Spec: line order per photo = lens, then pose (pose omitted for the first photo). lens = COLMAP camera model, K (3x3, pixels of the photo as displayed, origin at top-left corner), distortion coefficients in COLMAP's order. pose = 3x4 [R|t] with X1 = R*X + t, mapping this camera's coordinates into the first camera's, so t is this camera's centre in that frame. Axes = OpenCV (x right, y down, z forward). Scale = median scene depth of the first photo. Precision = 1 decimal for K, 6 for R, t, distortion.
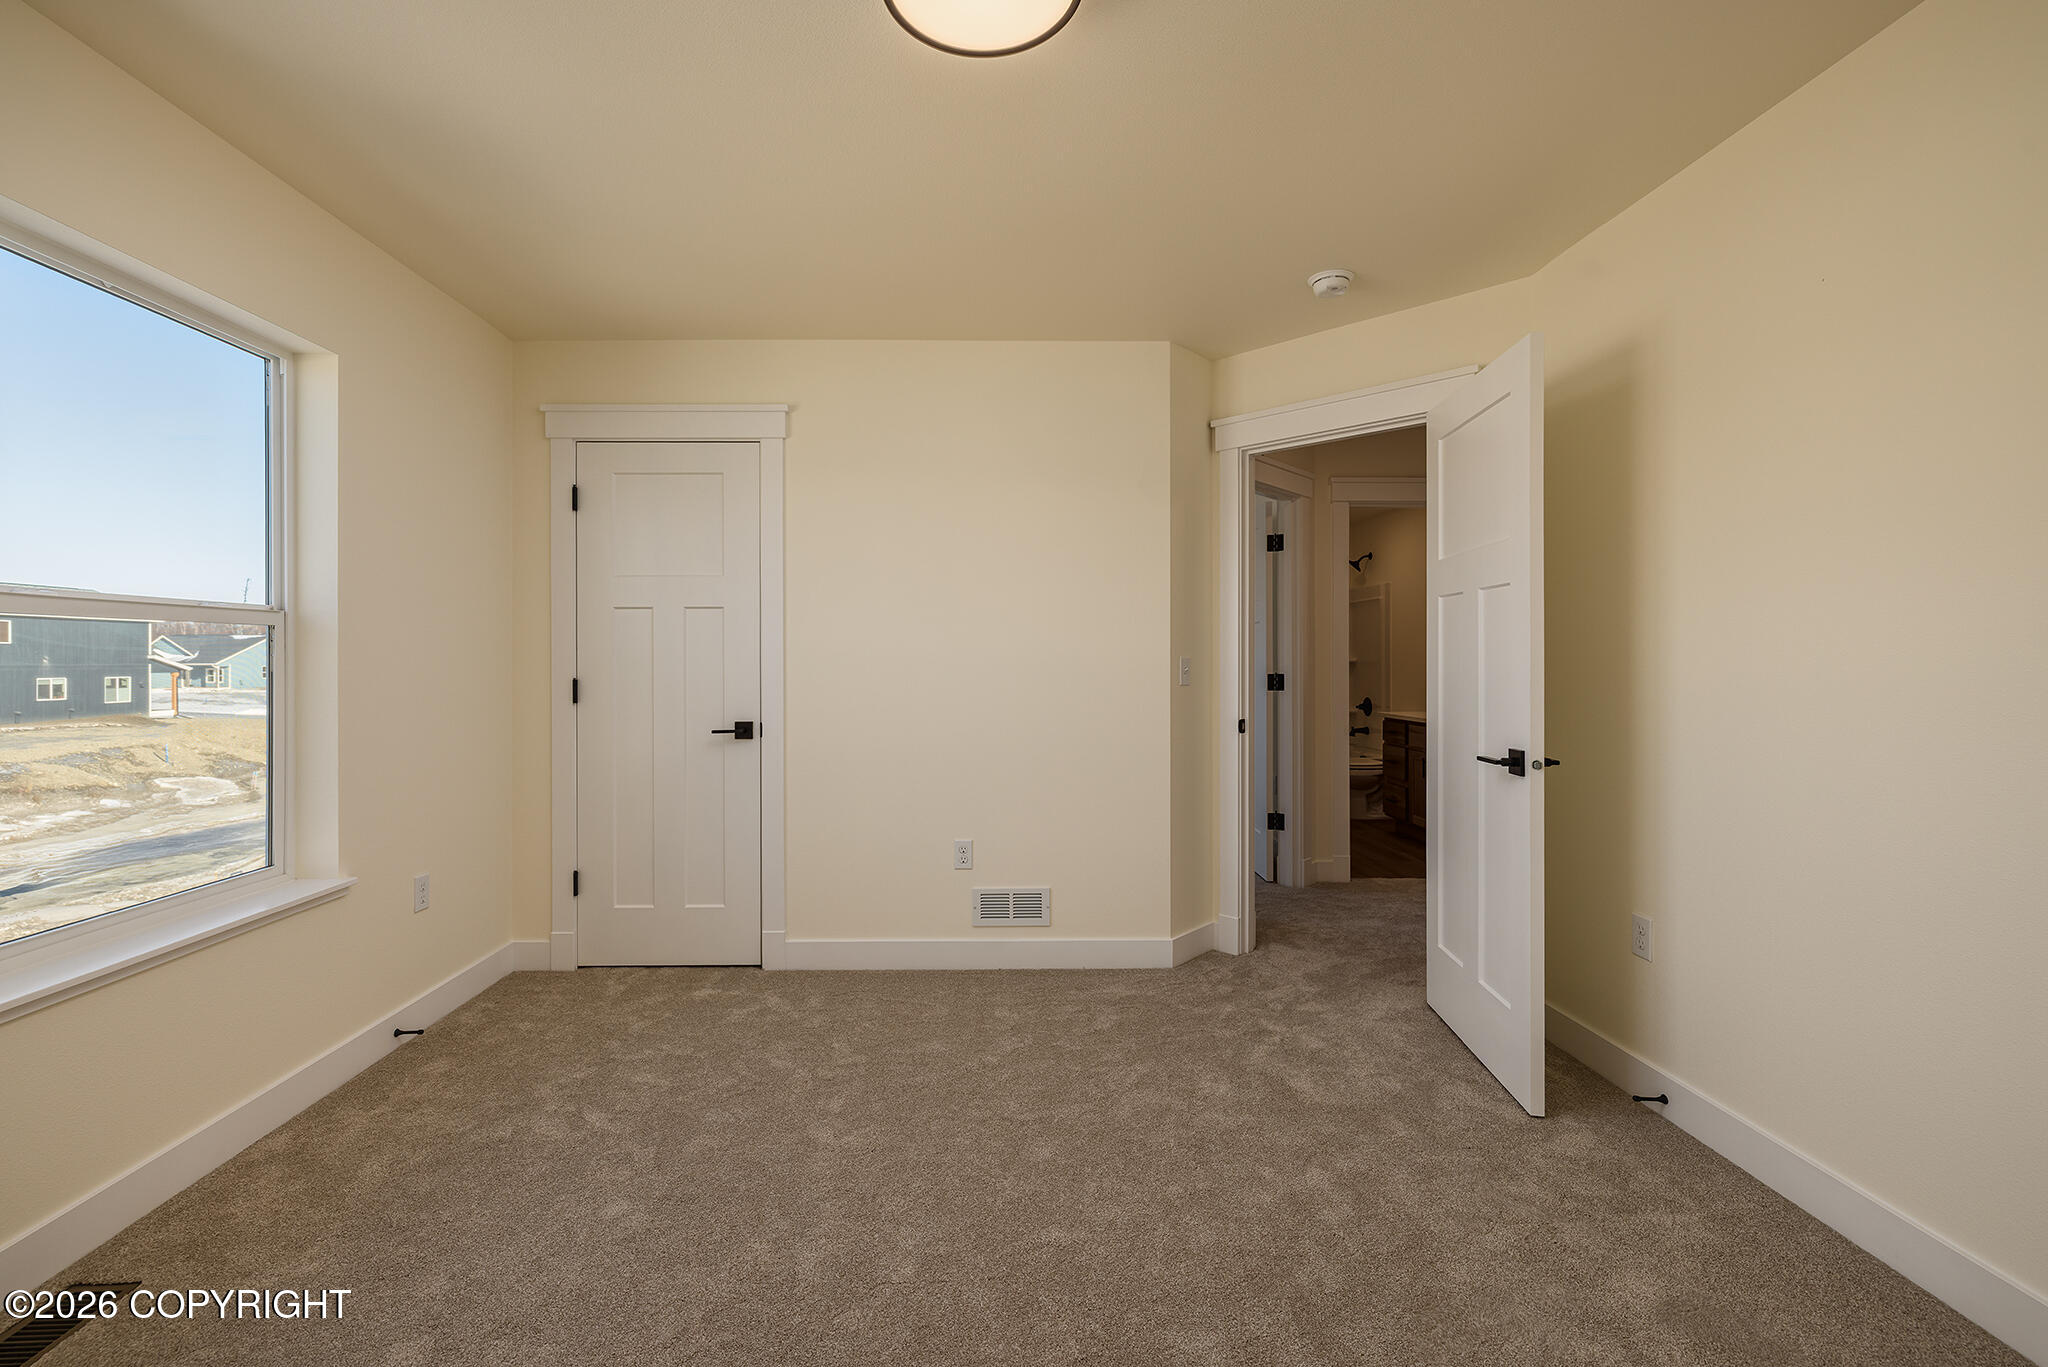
lens RADIAL K [[882.3, 0, 1026.1], [0, 882.3, 670.8], [0, 0, 1]] dist [-0.003779, -0.000291]
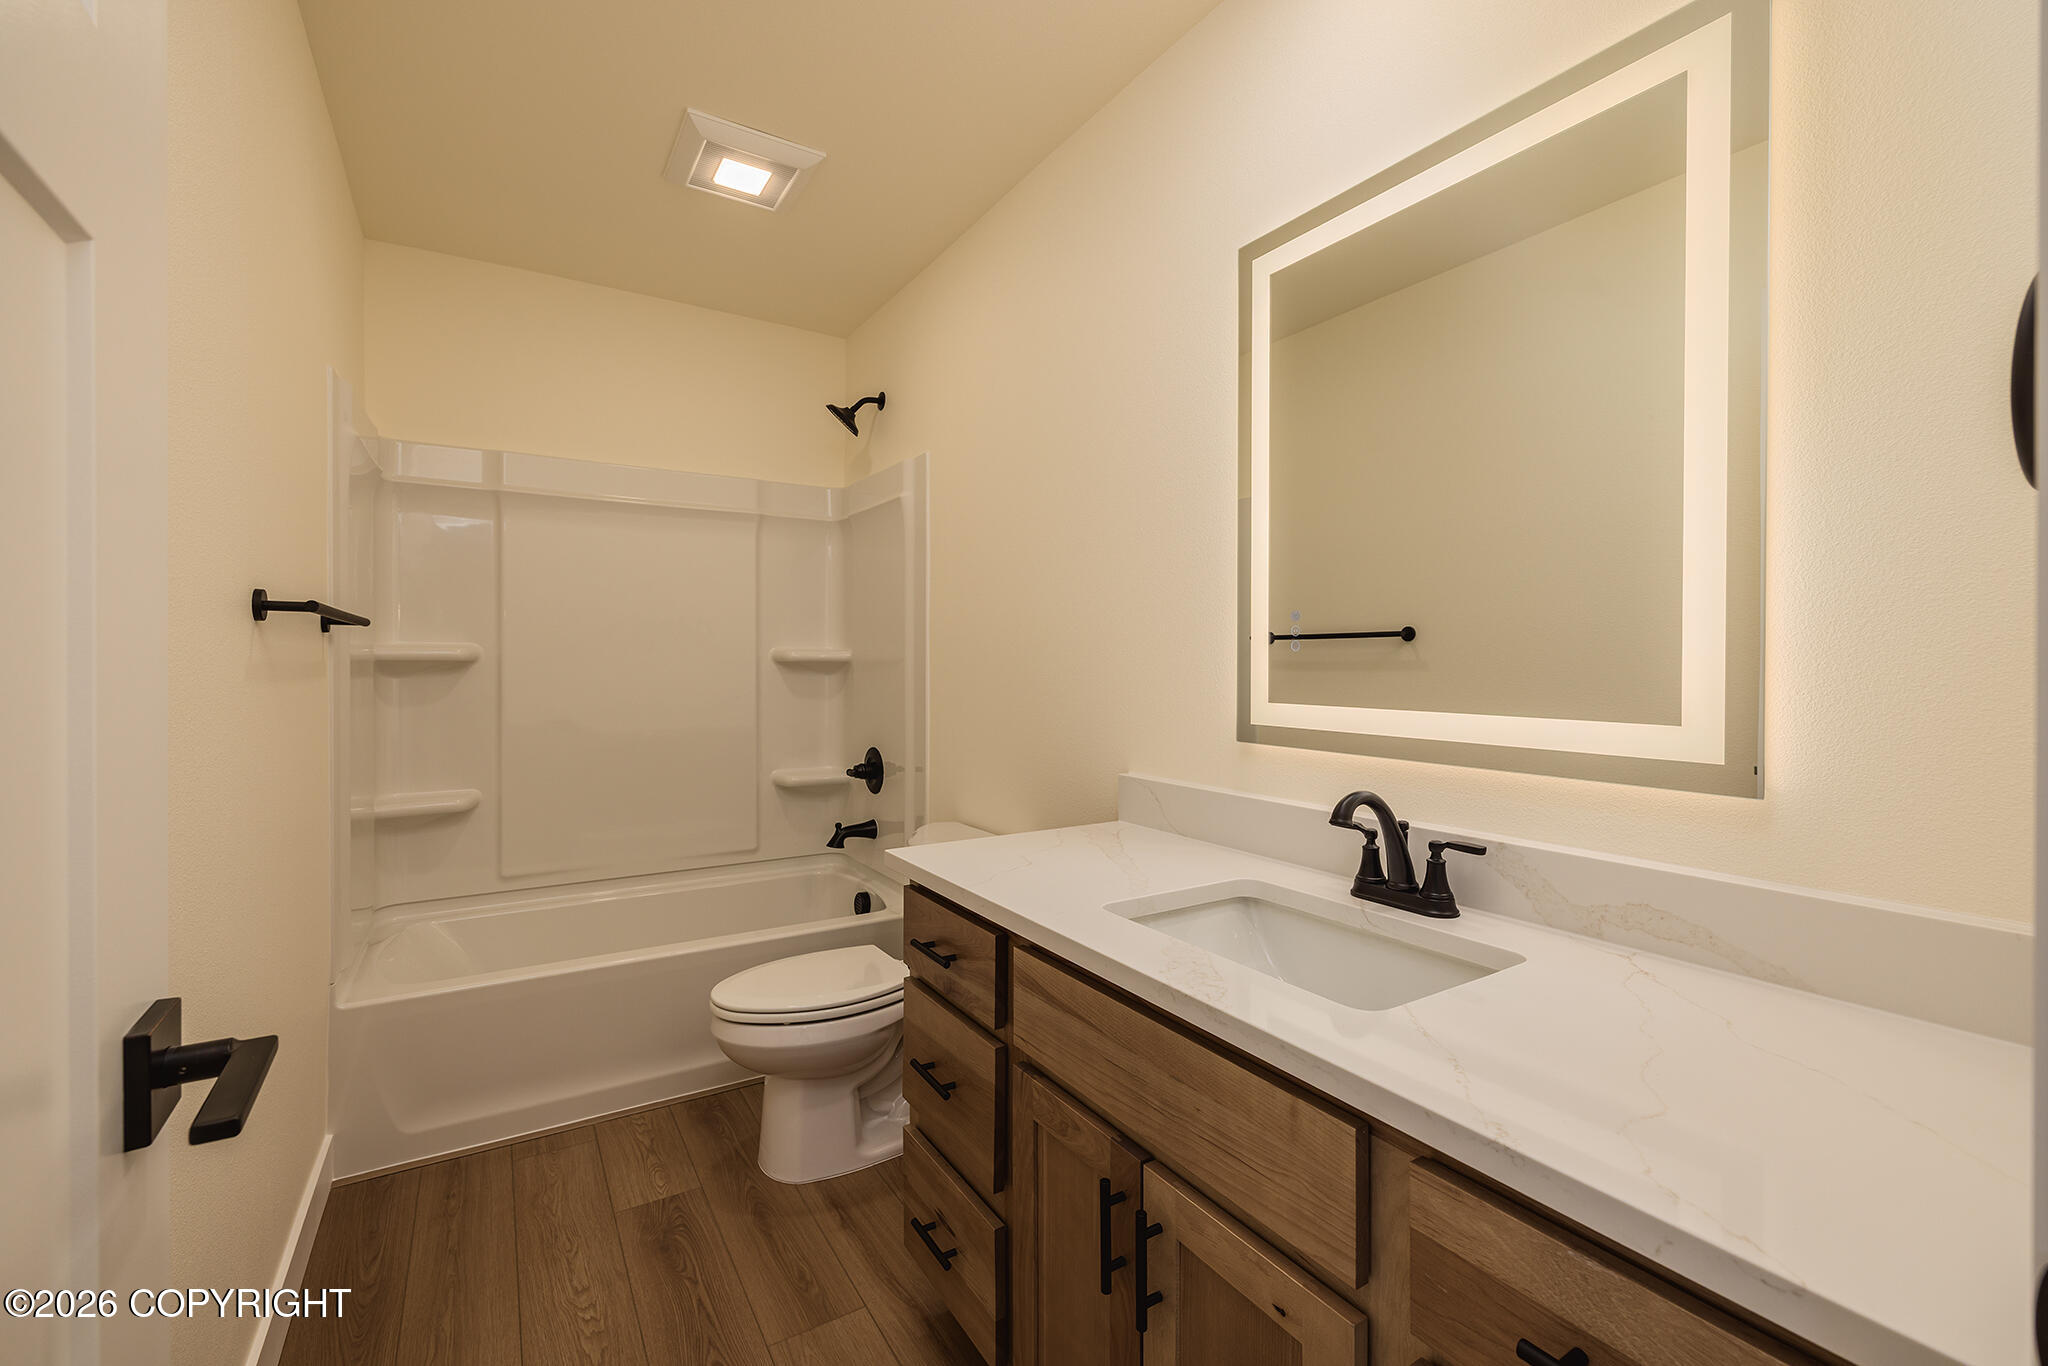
lens RADIAL K [[882.3, 0, 1026.1], [0, 882.3, 670.3], [0, 0, 1]] dist [-0.003779, -0.000291]
pose [[0.871736, 0.004370, 0.489957, 0.250024], [-0.004450, 0.999990, -0.001002, -0.005785], [-0.489956, -0.001307, 0.871746, 0.613389]]
